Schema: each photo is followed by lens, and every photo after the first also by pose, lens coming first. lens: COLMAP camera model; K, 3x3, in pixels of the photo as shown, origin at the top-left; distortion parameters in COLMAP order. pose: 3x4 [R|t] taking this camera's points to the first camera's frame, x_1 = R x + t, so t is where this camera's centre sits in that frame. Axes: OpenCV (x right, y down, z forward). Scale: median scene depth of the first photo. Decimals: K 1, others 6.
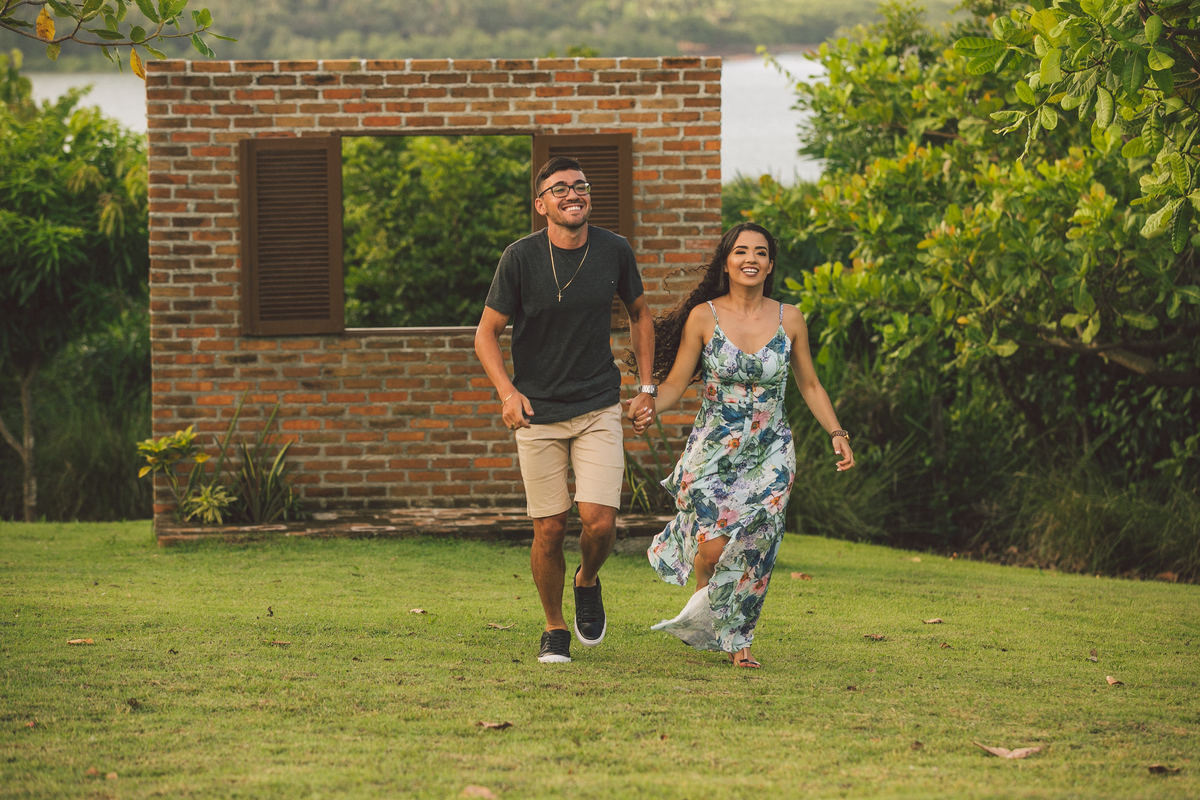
lens RADIAL K [[4115.6, 0, 594.9], [0, 4115.6, 404.2], [0, 0, 1]] dist [0.155616, 0.000000]
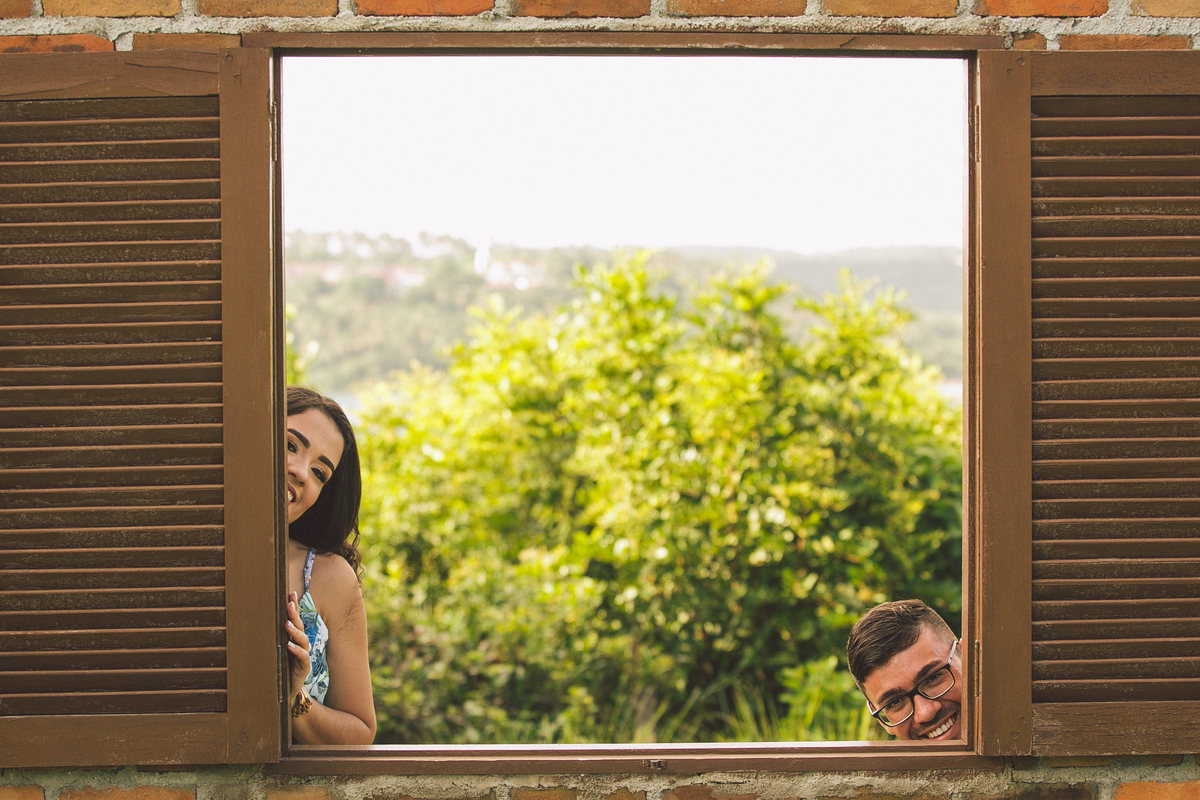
lens RADIAL K [[3032.3, 0, 601.6], [0, 3032.3, 407.1], [0, 0, 1]] dist [-0.286727, 0.000000]
pose [[0.996643, 0.006327, -0.081628, -0.023109], [-0.012541, 0.997041, -0.075841, -0.026067], [0.080907, 0.076610, 0.993773, 0.798812]]
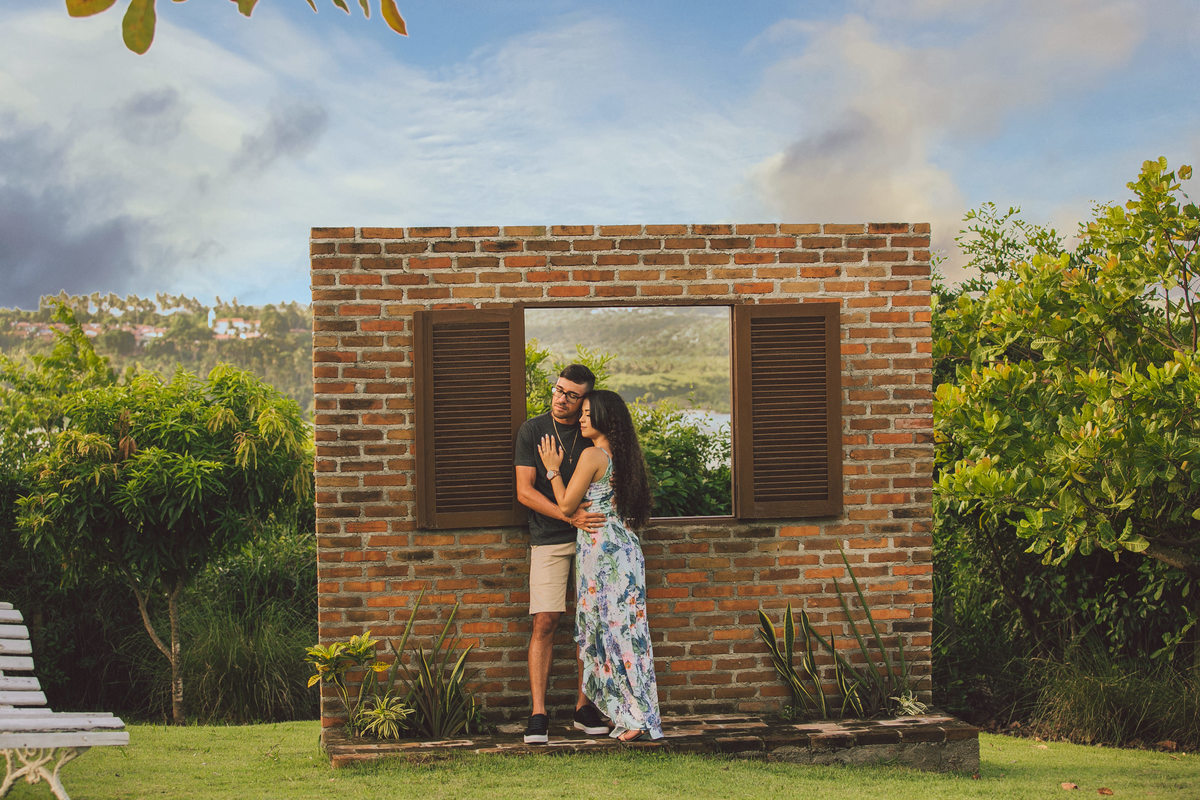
lens RADIAL K [[2453.9, 0, 602.5], [0, 2453.9, 397.1], [0, 0, 1]] dist [-0.278970, 0.000000]
pose [[0.999050, -0.012901, 0.041636, -0.066805], [0.016594, 0.995840, -0.089596, 0.003203], [-0.040307, 0.090202, 0.995108, 0.461001]]
